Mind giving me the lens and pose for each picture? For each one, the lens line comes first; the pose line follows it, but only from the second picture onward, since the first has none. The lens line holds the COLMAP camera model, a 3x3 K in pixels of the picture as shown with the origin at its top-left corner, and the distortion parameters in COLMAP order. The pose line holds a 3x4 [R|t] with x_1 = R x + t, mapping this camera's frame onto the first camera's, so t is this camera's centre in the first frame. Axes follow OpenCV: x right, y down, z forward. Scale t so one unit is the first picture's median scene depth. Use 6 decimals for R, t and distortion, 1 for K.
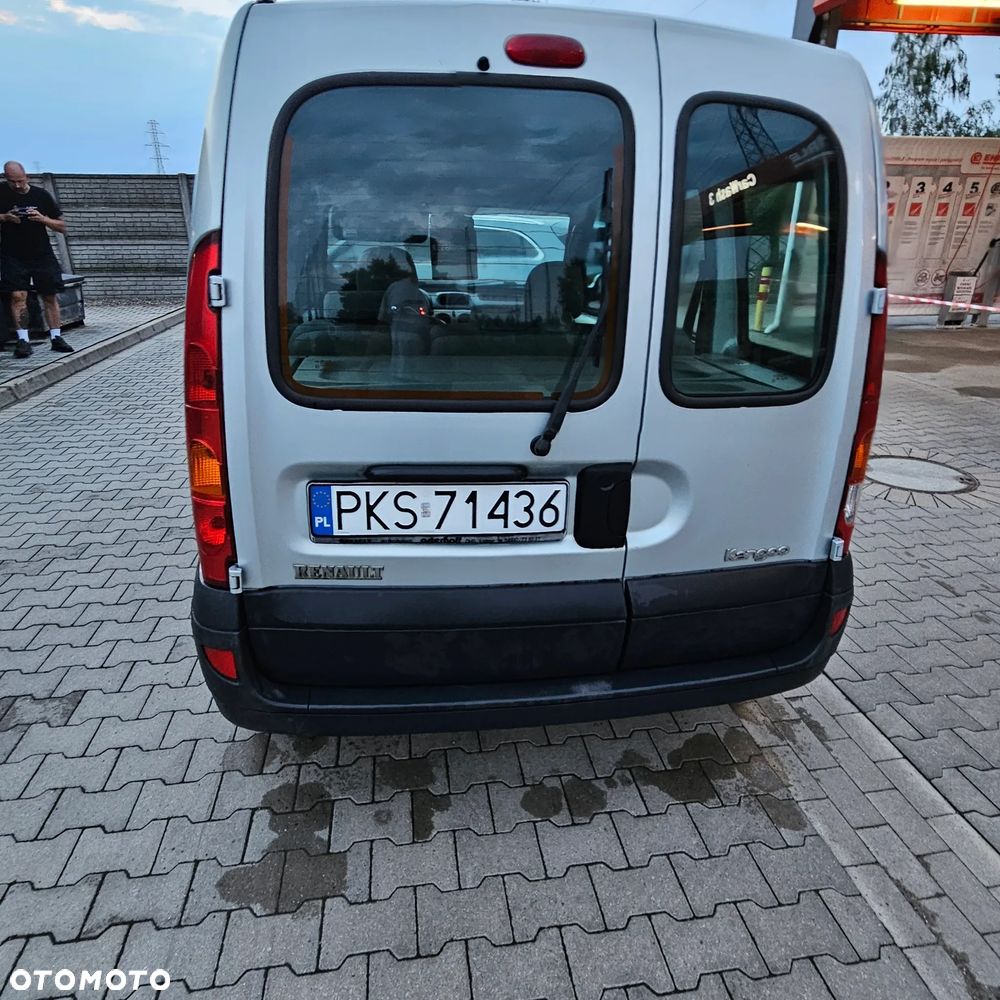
lens RADIAL K [[683.6, 0, 499.0], [0, 683.6, 507.4], [0, 0, 1]] dist [-0.005143, -0.001836]
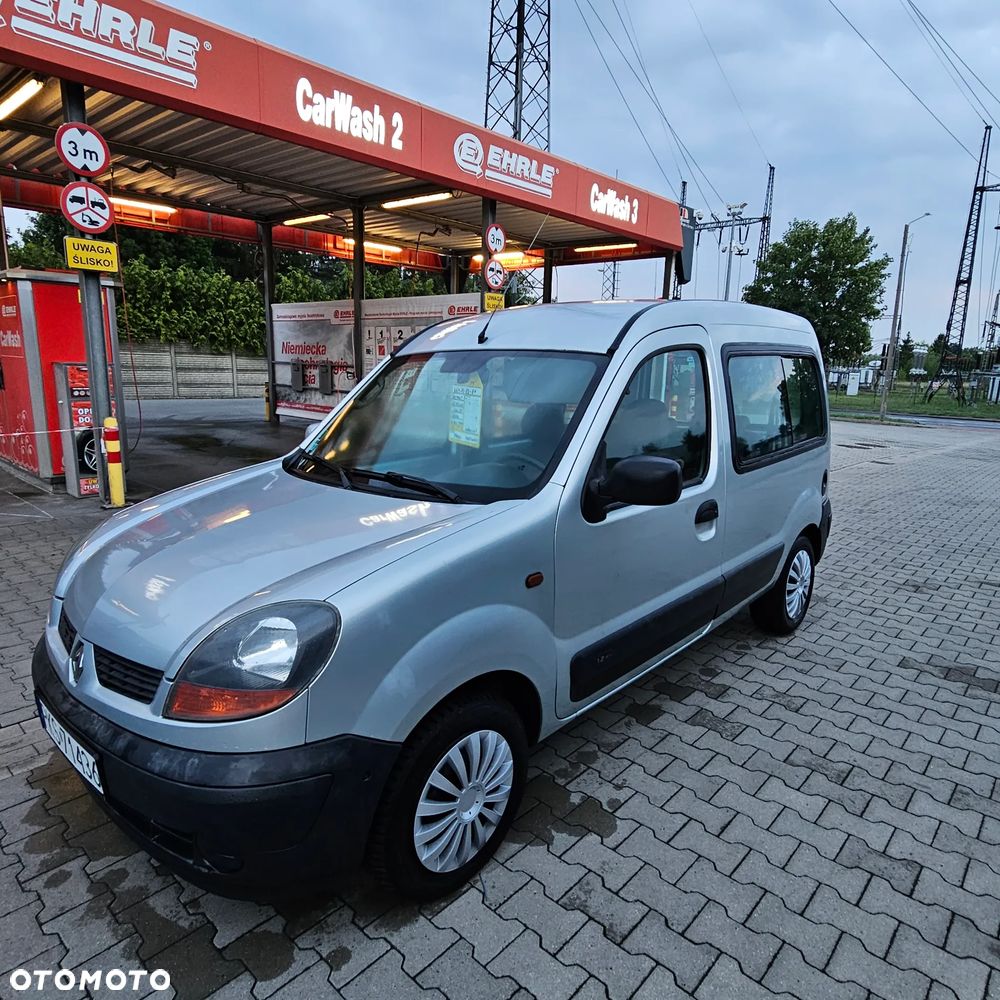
lens RADIAL K [[663.7, 0, 500.0], [0, 663.7, 500.0], [0, 0, 1]] dist [-0.004825, -0.001399]
pose [[-0.624340, -0.182822, 0.759458, -1.774935], [0.270115, 0.861725, 0.429498, -1.535220], [-0.732965, 0.473294, -0.488626, 3.538647]]
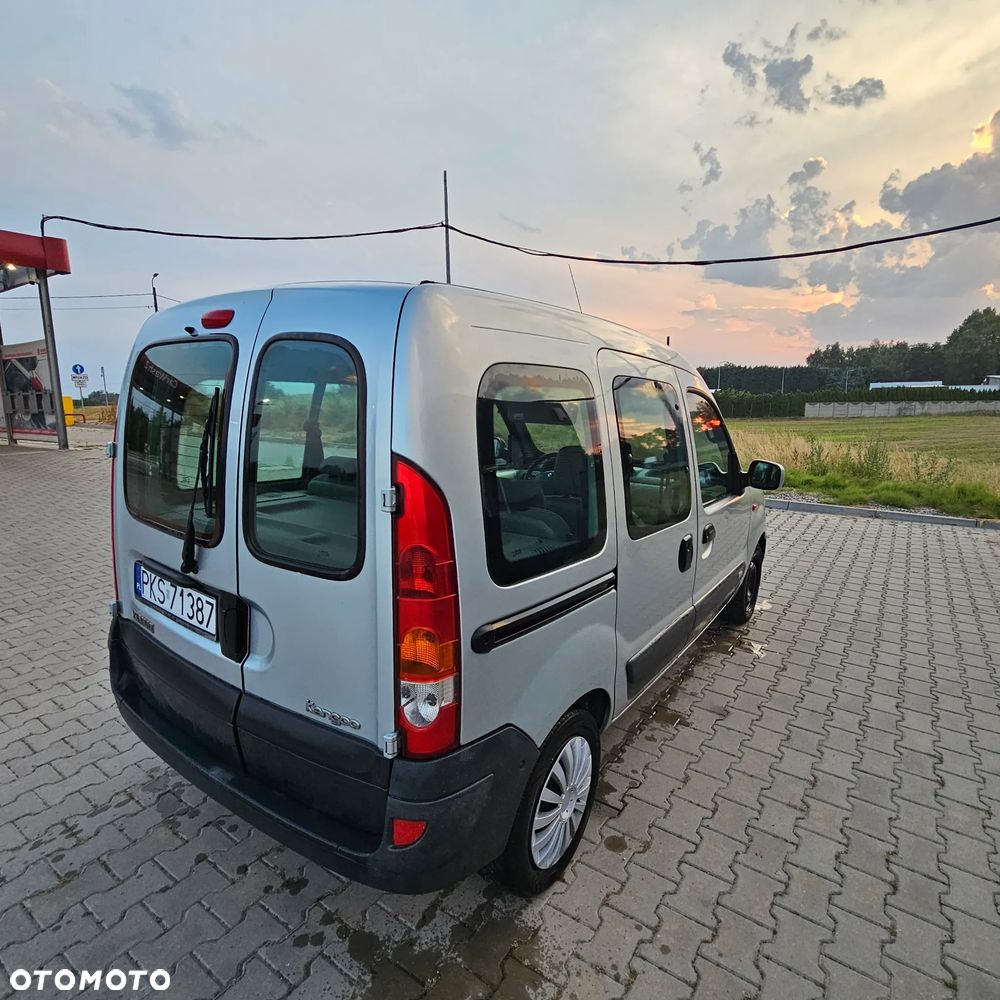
lens RADIAL K [[591.2, 0, 497.0], [0, 591.2, 501.8], [0, 0, 1]] dist [-0.001579, 0.001278]
pose [[0.720120, 0.122100, -0.683022, 1.286025], [-0.271309, 0.955571, -0.115223, -0.239803], [0.638607, 0.268284, 0.721252, 0.463222]]
